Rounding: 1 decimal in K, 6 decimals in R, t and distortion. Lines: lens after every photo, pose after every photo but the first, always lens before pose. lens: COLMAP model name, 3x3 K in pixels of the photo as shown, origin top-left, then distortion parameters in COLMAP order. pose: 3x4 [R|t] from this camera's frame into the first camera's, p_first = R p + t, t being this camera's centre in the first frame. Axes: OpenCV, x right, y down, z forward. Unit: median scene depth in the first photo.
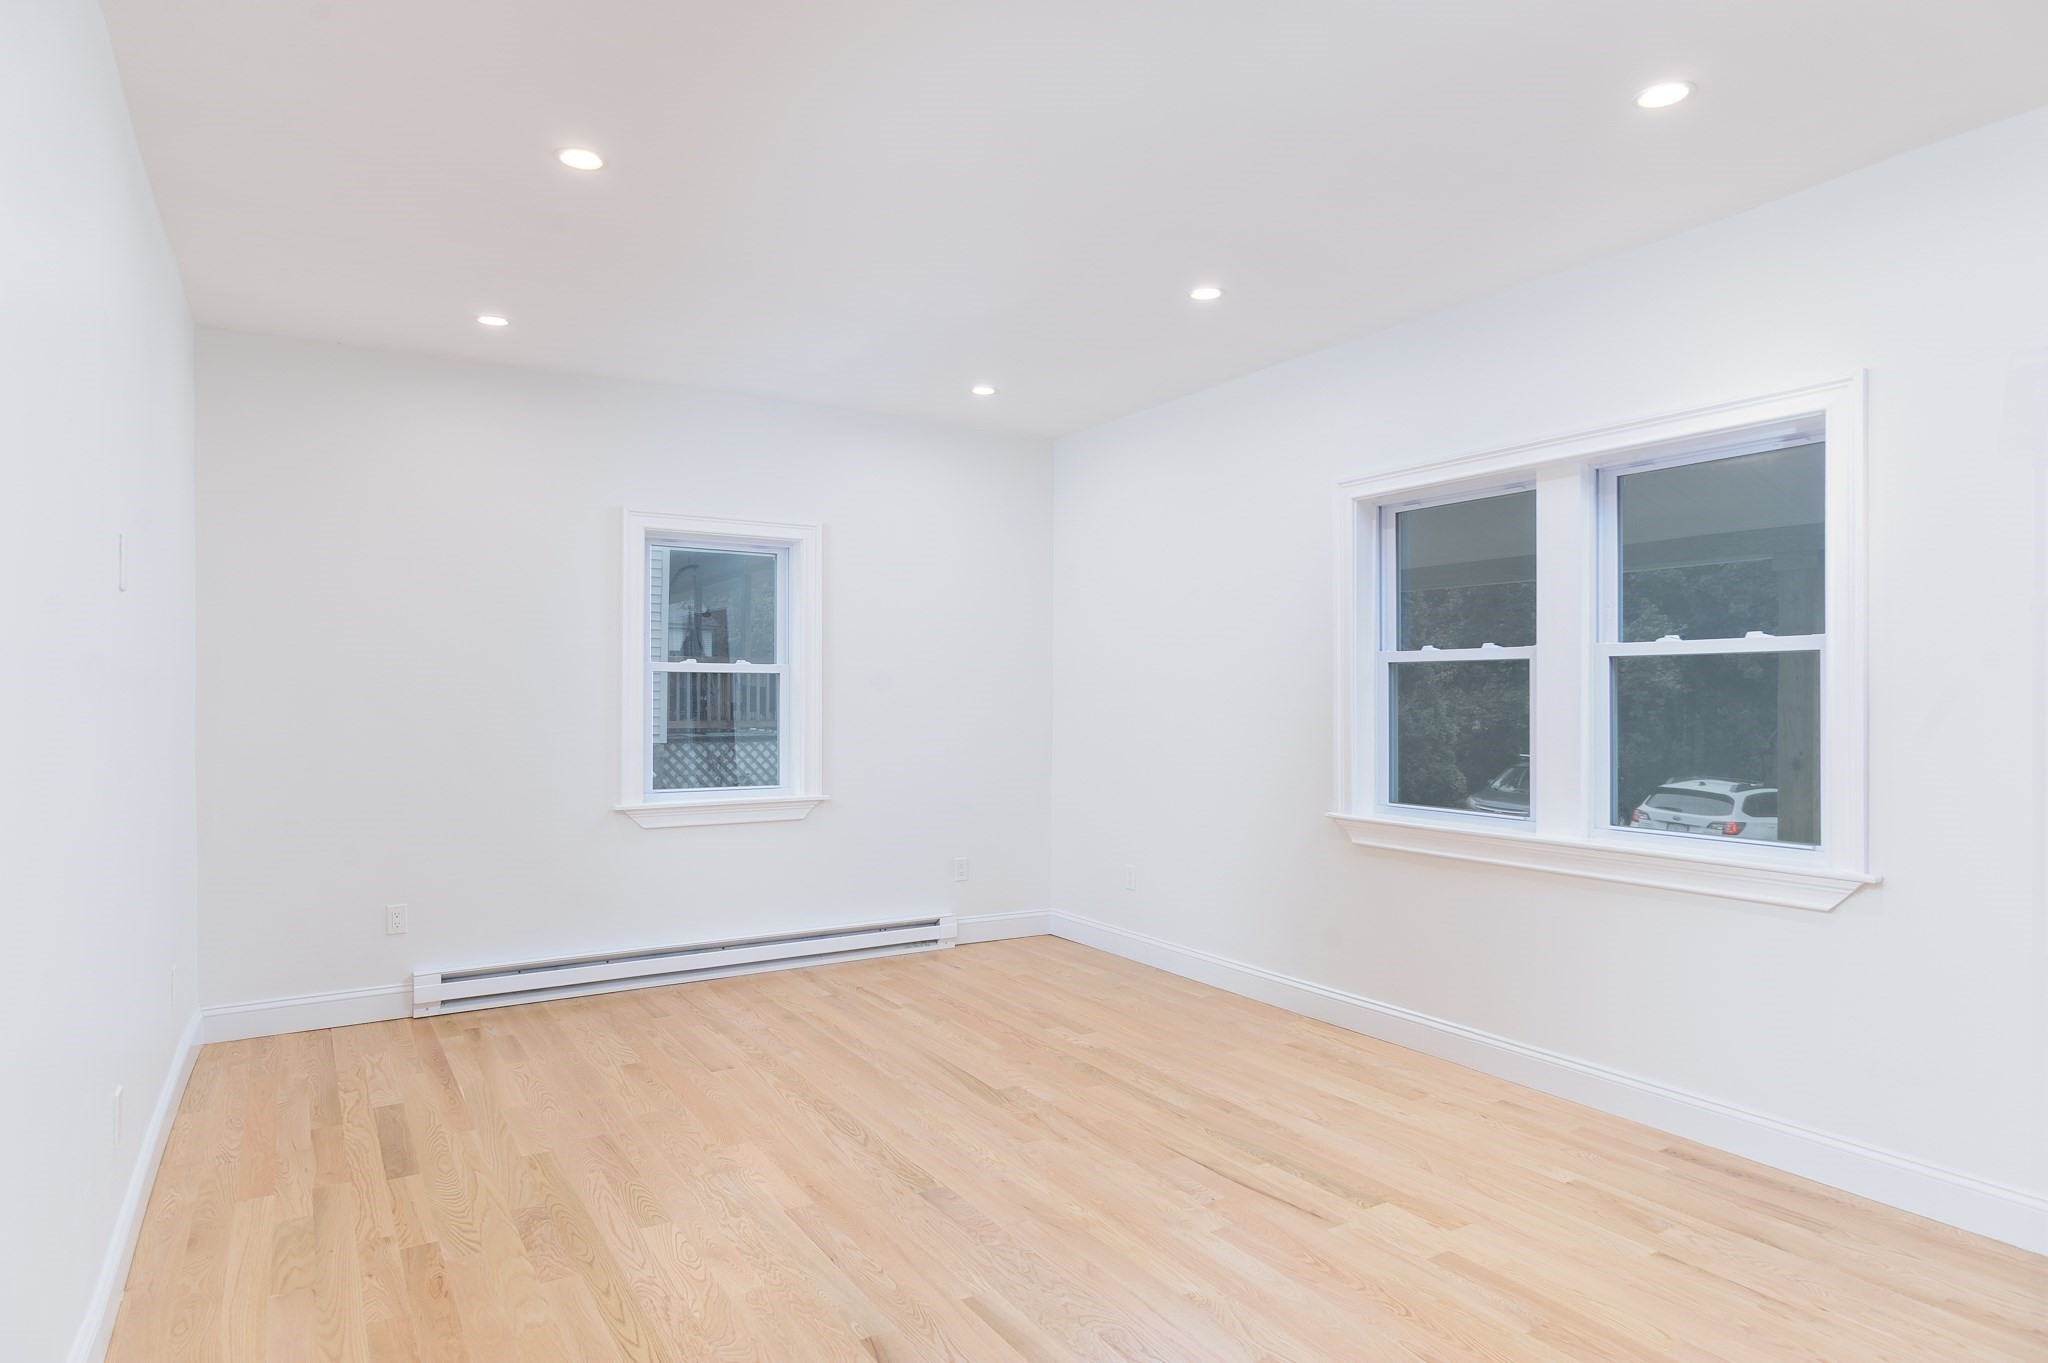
lens RADIAL K [[1148.1, 0, 1013.3], [0, 1148.1, 703.4], [0, 0, 1]] dist [0.003184, -0.000846]
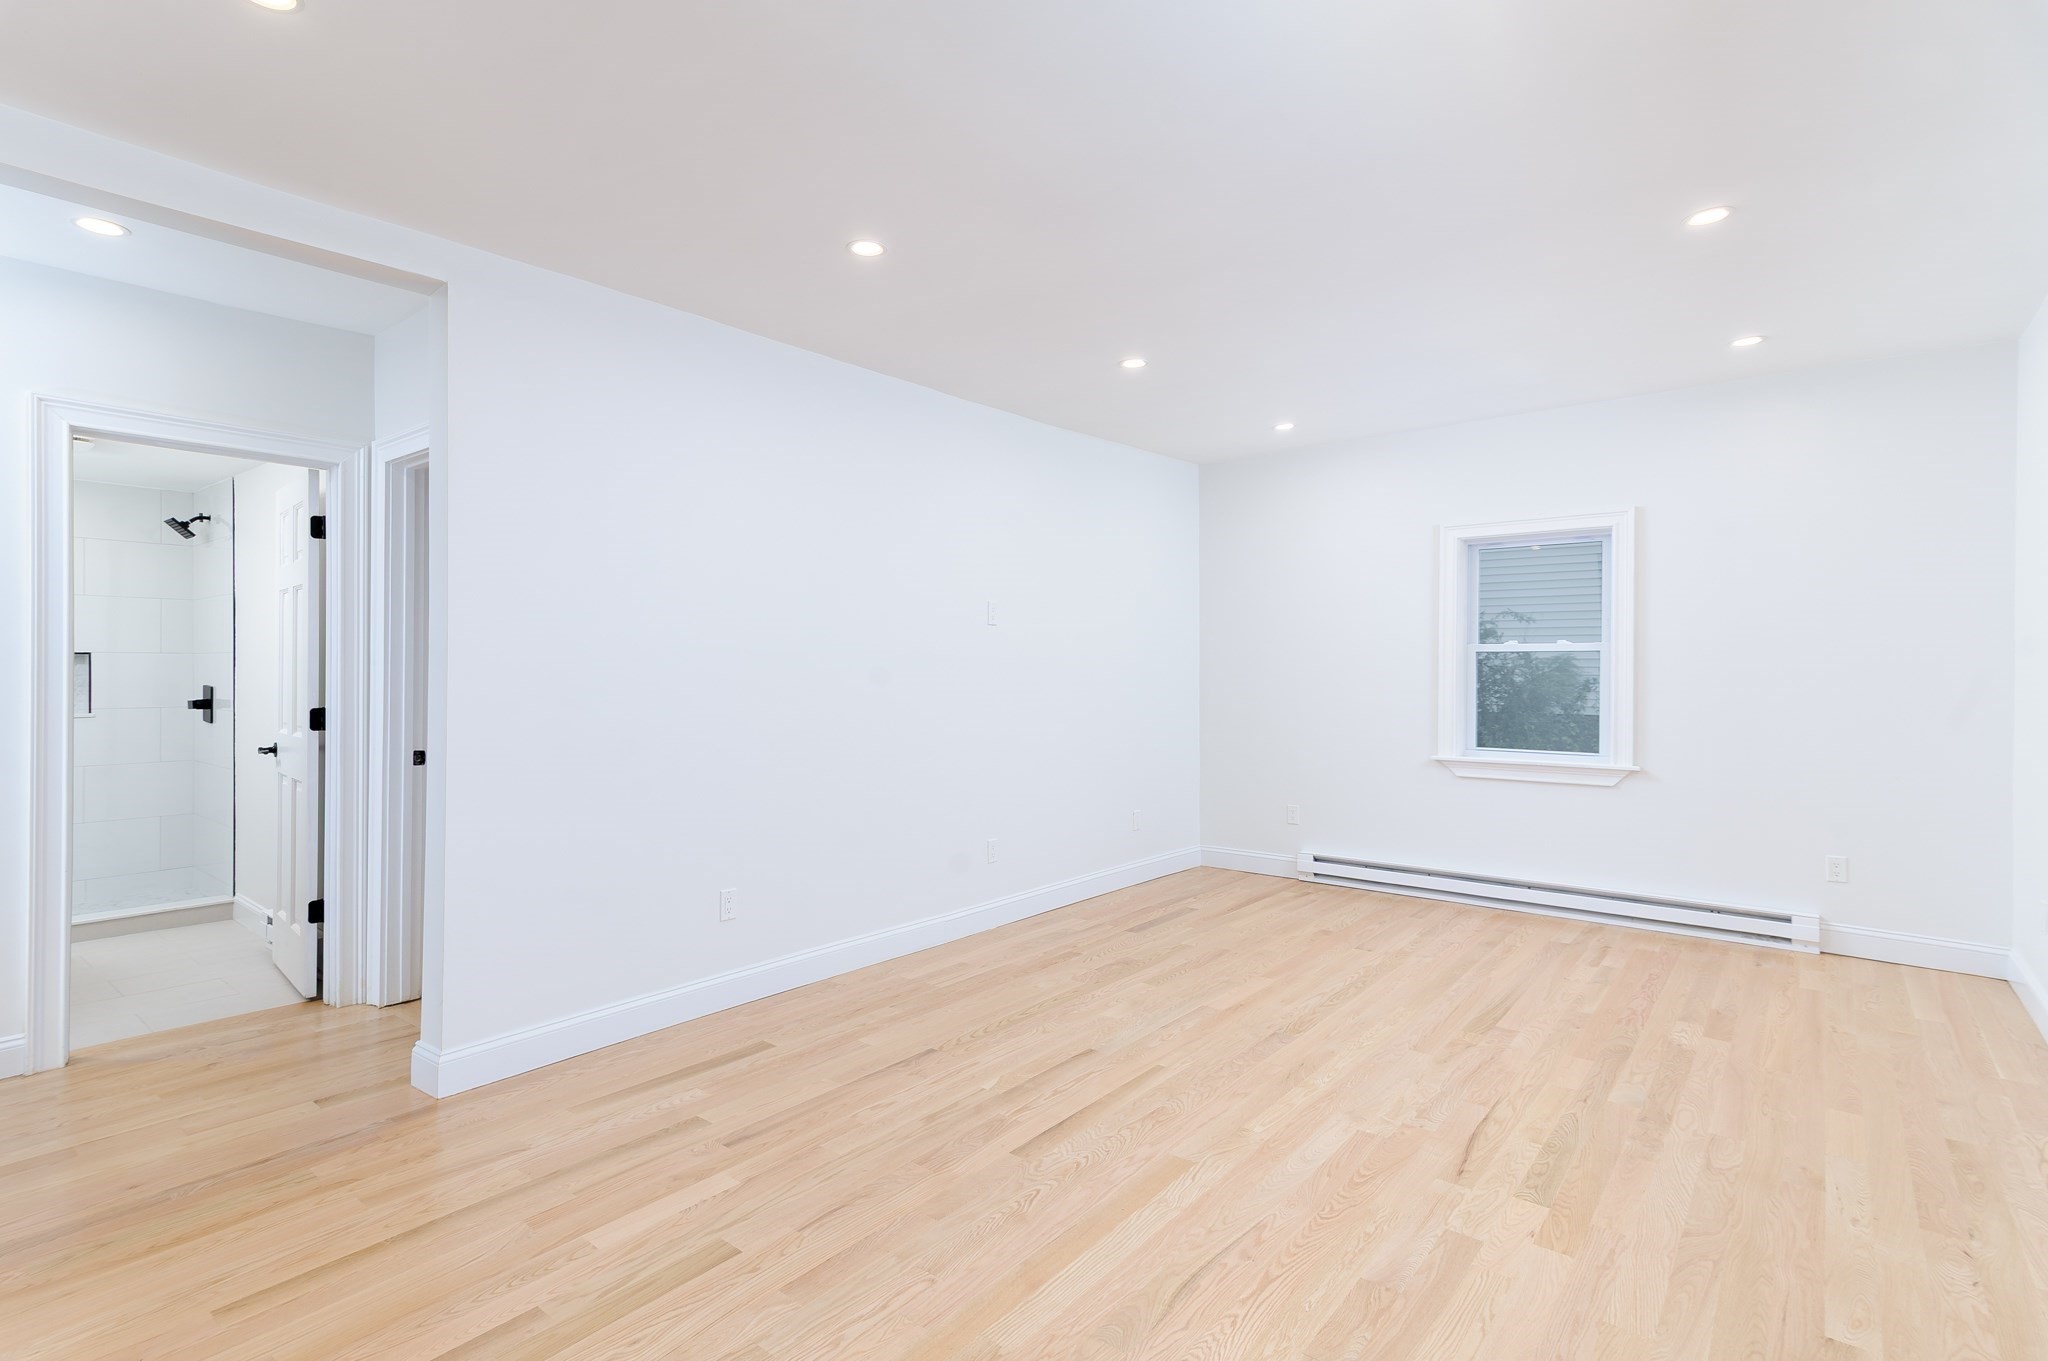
lens RADIAL K [[980.1, 0, 1024.0], [0, 980.1, 680.5], [0, 0, 1]] dist [0.003962, 0.000552]
pose [[0.338341, 0.007888, -0.940991, 0.739850], [-0.008813, 0.999948, 0.005214, 0.002383], [0.940982, 0.006529, 0.338392, 0.257188]]
